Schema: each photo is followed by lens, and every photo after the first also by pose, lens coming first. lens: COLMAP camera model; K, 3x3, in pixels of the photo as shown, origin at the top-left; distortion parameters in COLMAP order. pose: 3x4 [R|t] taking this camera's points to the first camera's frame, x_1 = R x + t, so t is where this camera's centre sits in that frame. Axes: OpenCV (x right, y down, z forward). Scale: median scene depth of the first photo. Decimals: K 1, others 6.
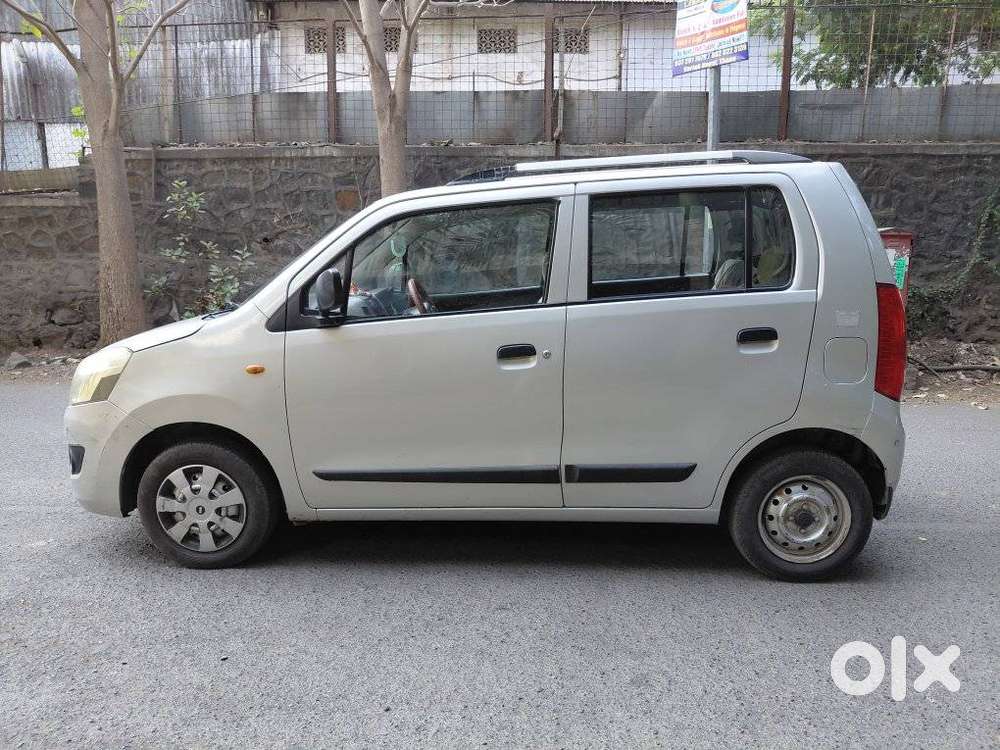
lens RADIAL K [[722.8, 0, 500.0], [0, 722.8, 375.0], [0, 0, 1]] dist [-0.031405, -0.001826]
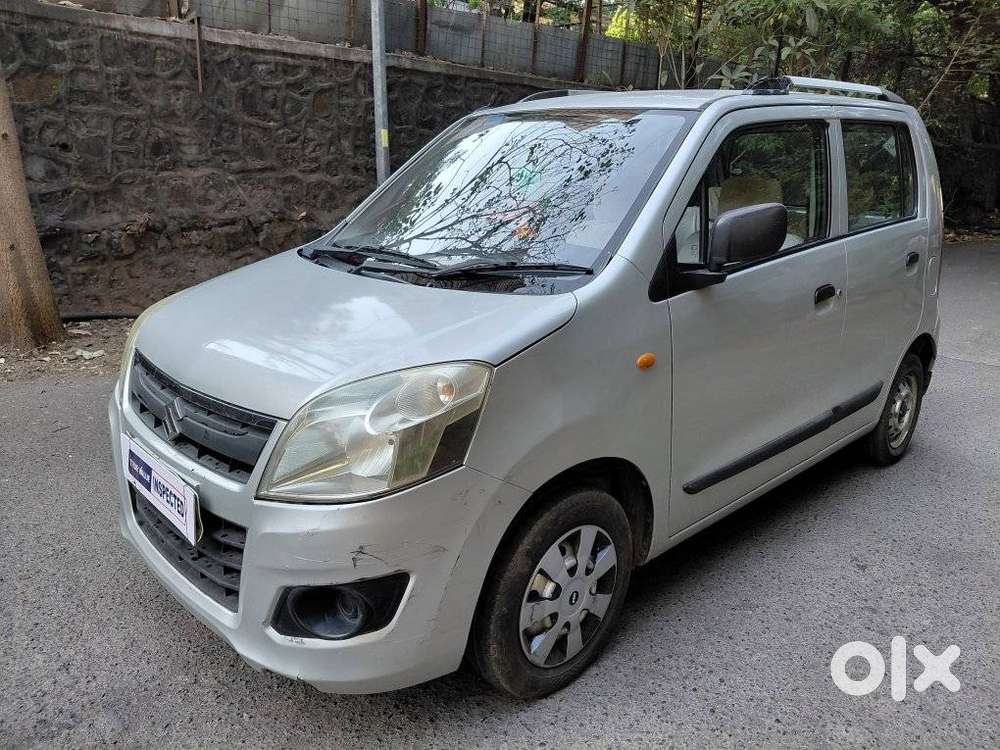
lens RADIAL K [[727.9, 0, 497.4], [0, 727.9, 370.4], [0, 0, 1]] dist [-0.002492, 0.001493]
pose [[0.702629, -0.164722, 0.692228, -0.860127], [0.093562, 0.985777, 0.139608, -0.097669], [-0.705378, -0.033326, 0.708047, 0.607901]]
